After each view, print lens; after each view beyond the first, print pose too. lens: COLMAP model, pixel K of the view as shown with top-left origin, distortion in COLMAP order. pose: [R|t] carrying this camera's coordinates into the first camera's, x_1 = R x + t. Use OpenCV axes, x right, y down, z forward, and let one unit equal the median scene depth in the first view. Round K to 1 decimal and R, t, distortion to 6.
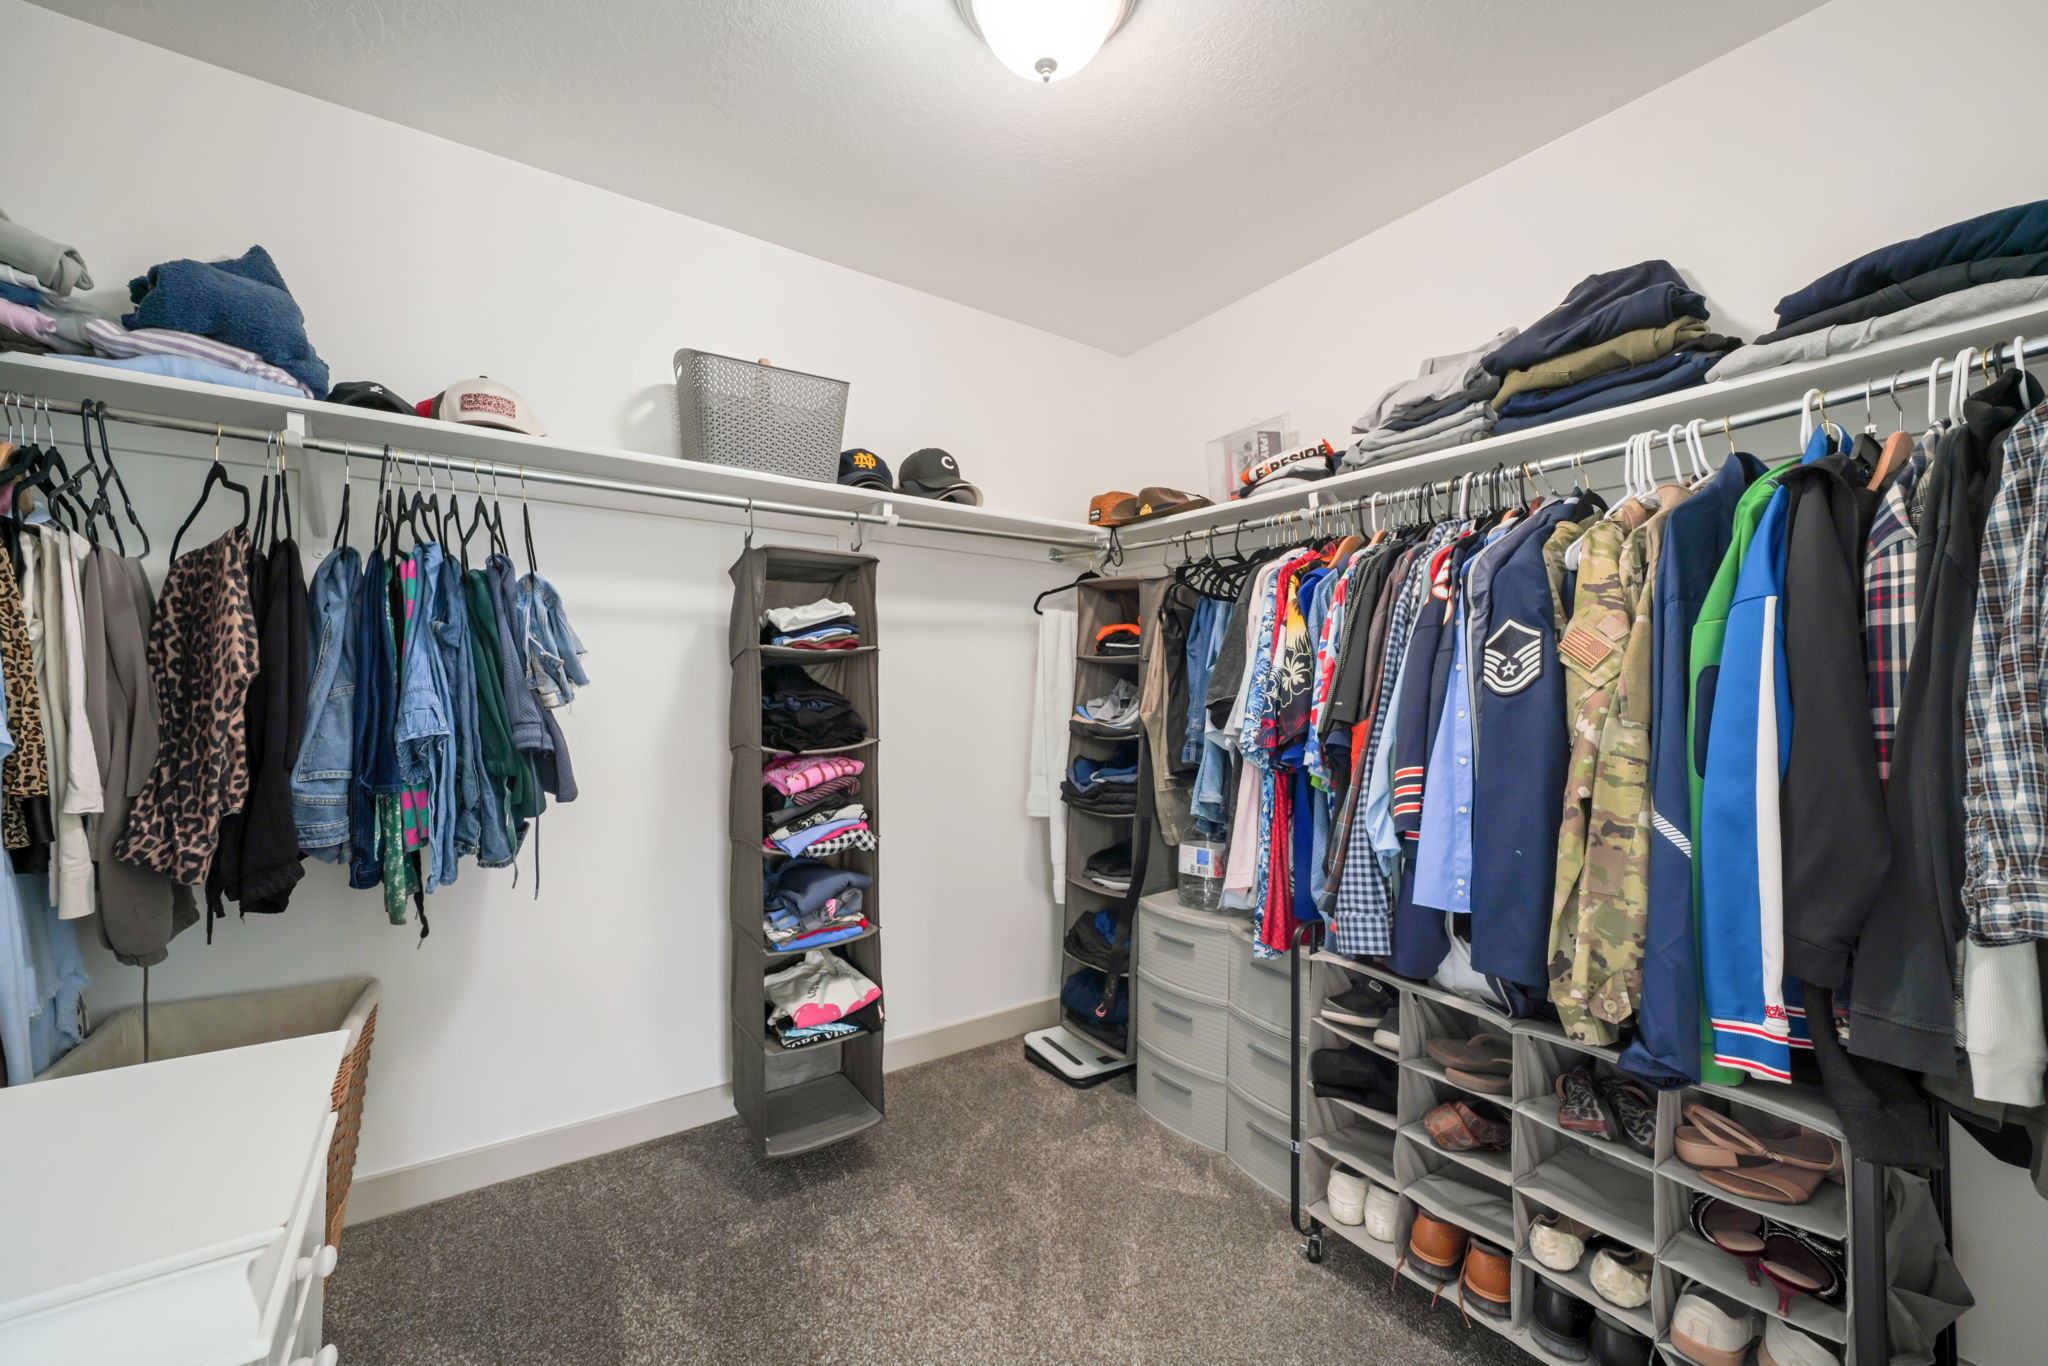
lens RADIAL K [[798.8, 0, 1025.1], [0, 798.8, 688.7], [0, 0, 1]] dist [-0.009869, -0.000051]
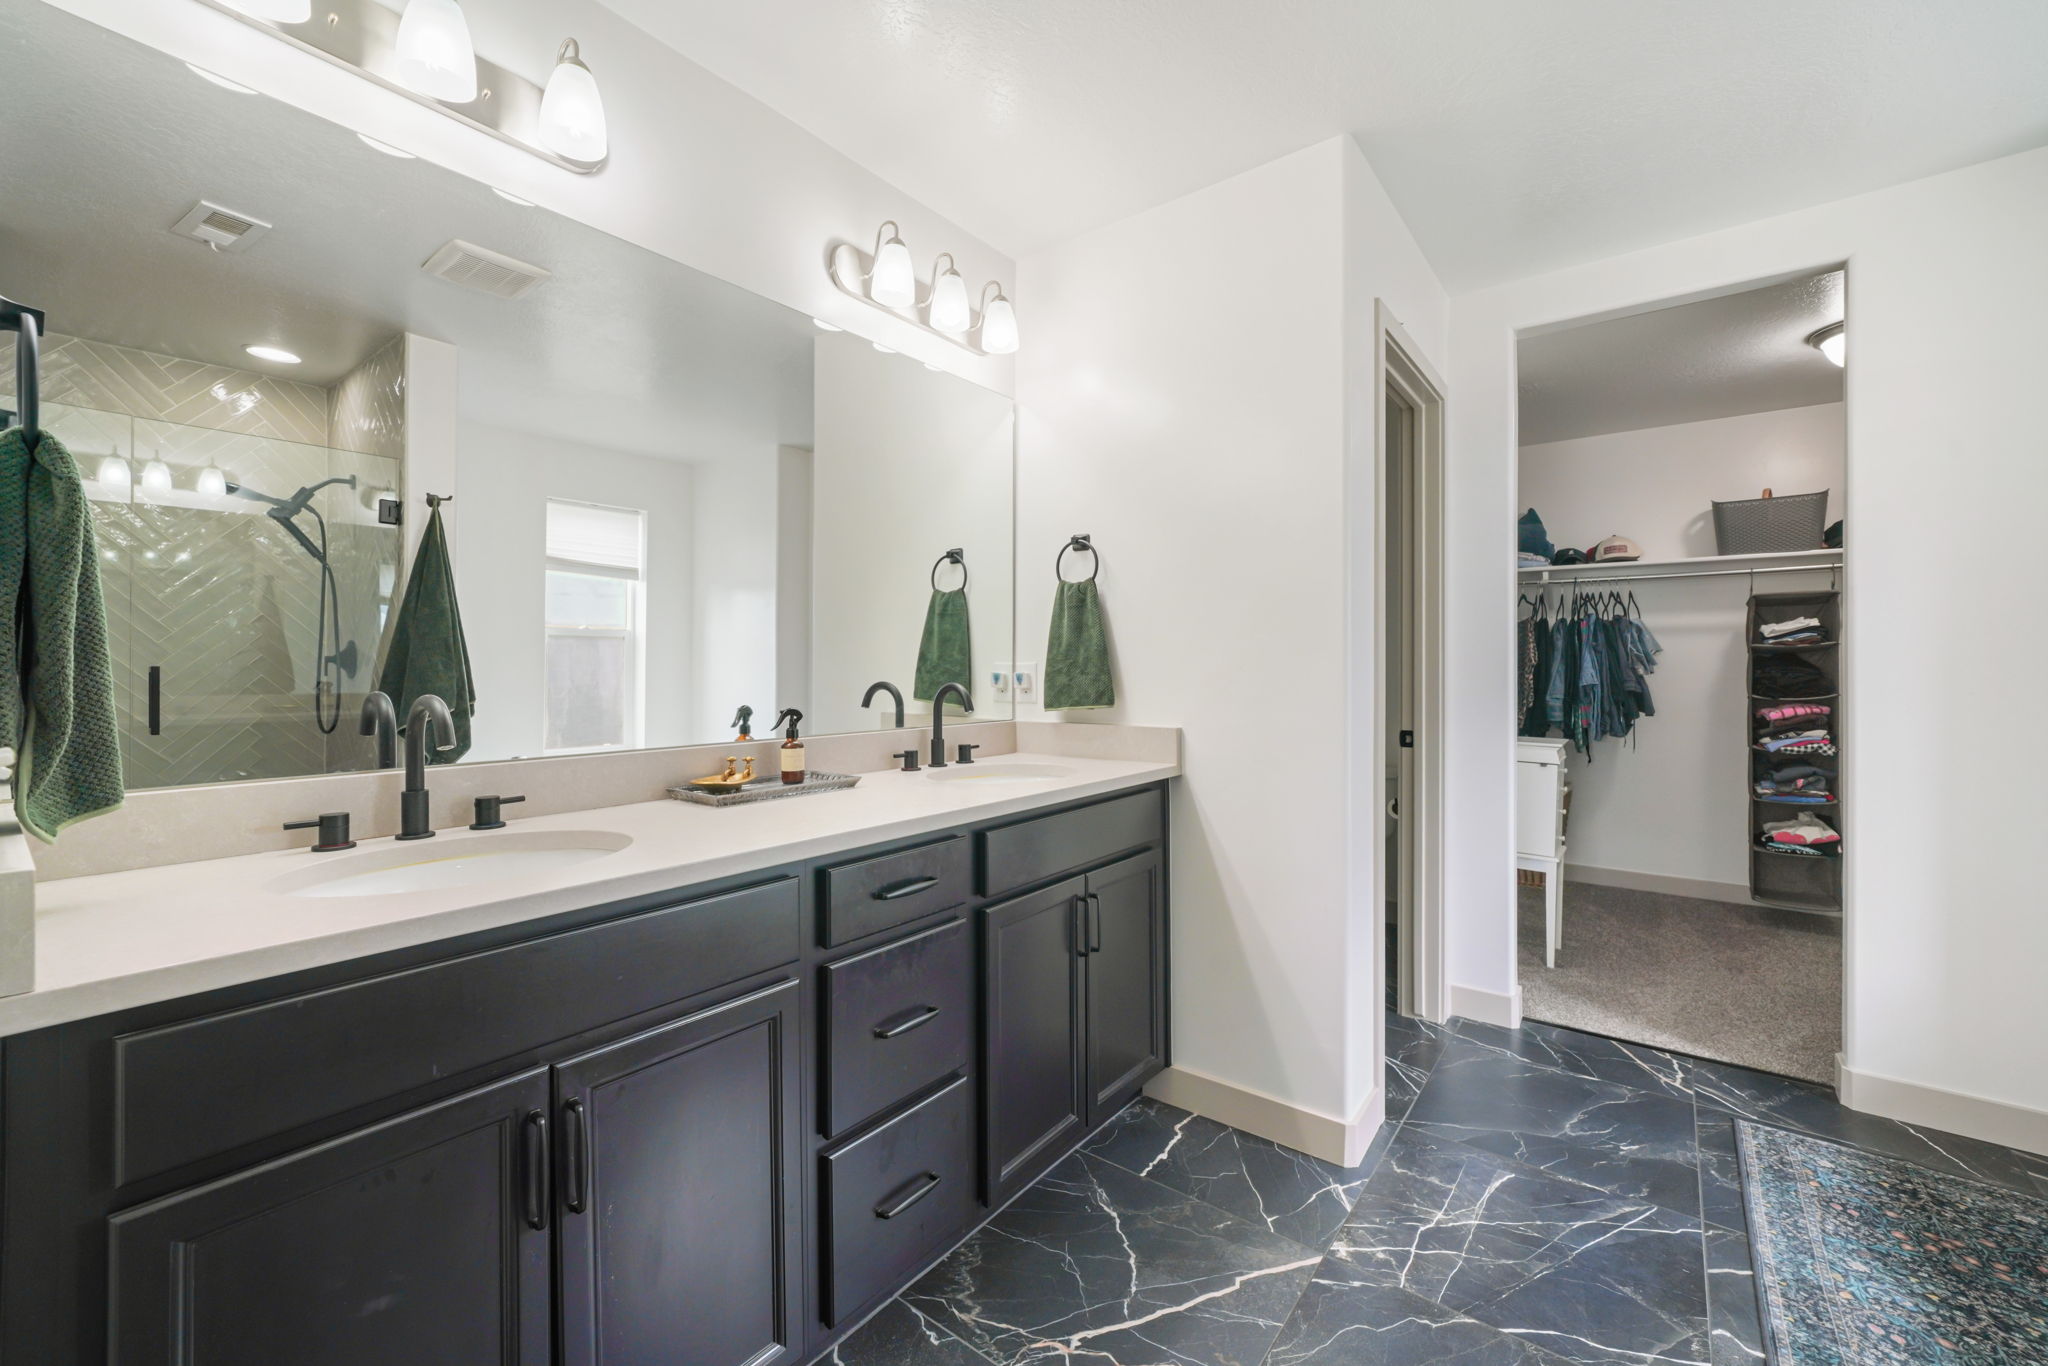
lens RADIAL K [[798.8, 0, 1024.4], [0, 798.8, 679.5], [0, 0, 1]] dist [-0.009869, -0.000051]
pose [[0.286136, 0.004840, -0.958177, 1.036411], [0.002348, 0.999981, 0.005752, 0.017030], [0.958186, -0.003895, 0.286119, -1.302816]]
